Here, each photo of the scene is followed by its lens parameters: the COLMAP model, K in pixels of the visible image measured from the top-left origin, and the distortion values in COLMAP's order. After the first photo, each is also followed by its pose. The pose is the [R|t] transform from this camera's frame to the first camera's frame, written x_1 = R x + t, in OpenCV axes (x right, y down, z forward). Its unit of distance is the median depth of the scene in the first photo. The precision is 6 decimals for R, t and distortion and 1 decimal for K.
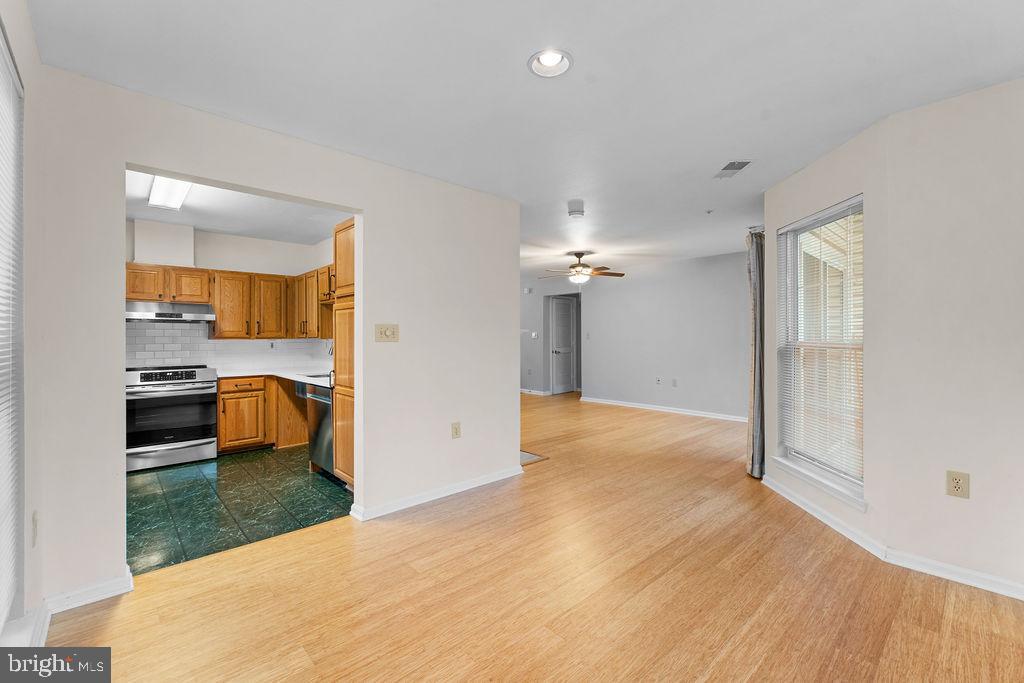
lens RADIAL K [[437.5, 0, 515.6], [0, 437.5, 336.2], [0, 0, 1]] dist [-0.001780, 0.000457]
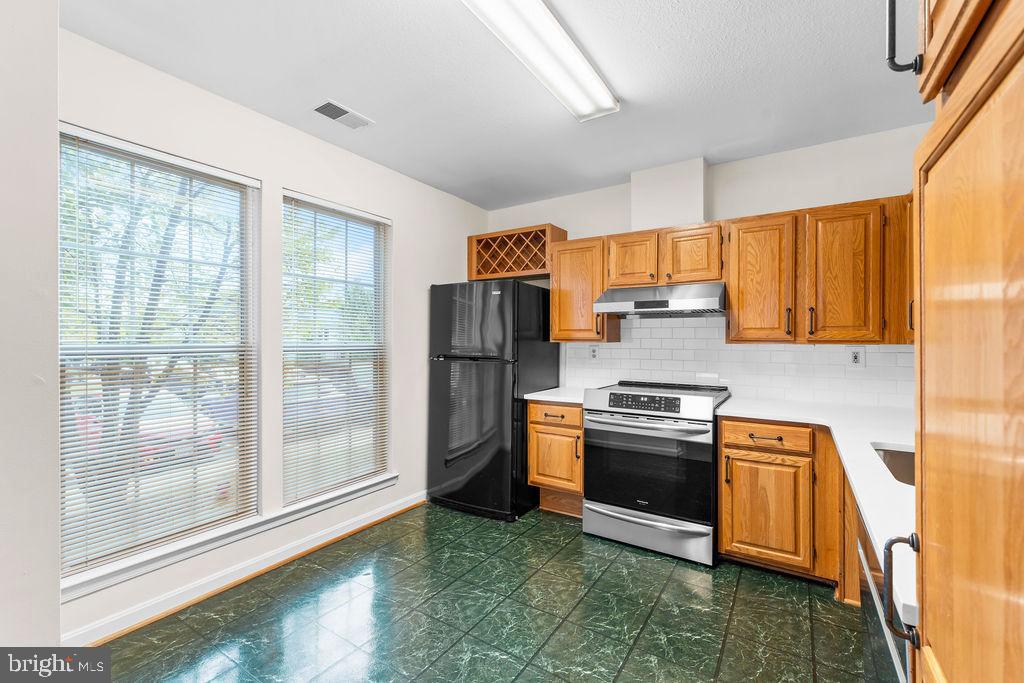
lens RADIAL K [[437.5, 0, 516.2], [0, 437.5, 340.2], [0, 0, 1]] dist [-0.001780, 0.000457]
pose [[0.249583, 0.000039, -0.968353, -0.209212], [-0.002728, 0.999996, -0.000663, 0.003806], [0.968350, 0.002807, 0.249582, 0.580694]]
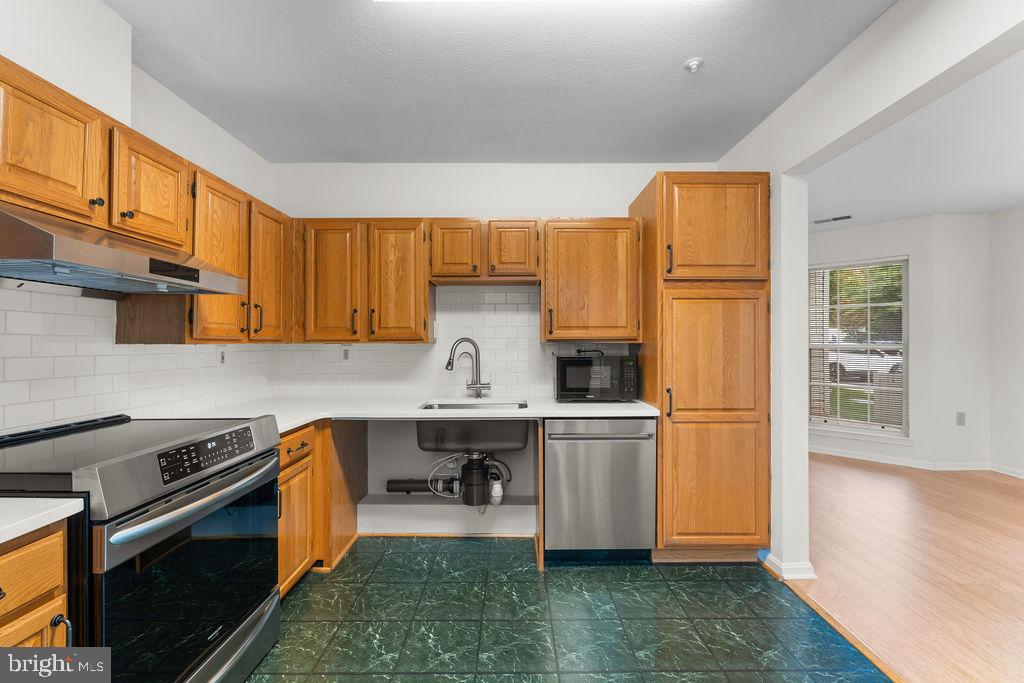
lens RADIAL K [[437.5, 0, 508.9], [0, 437.5, 341.5], [0, 0, 1]] dist [-0.001780, 0.000457]
pose [[0.679054, 0.003517, 0.734080, -0.763853], [0.001104, 0.999982, -0.005813, 0.007522], [-0.734087, 0.004758, 0.679038, 0.520536]]
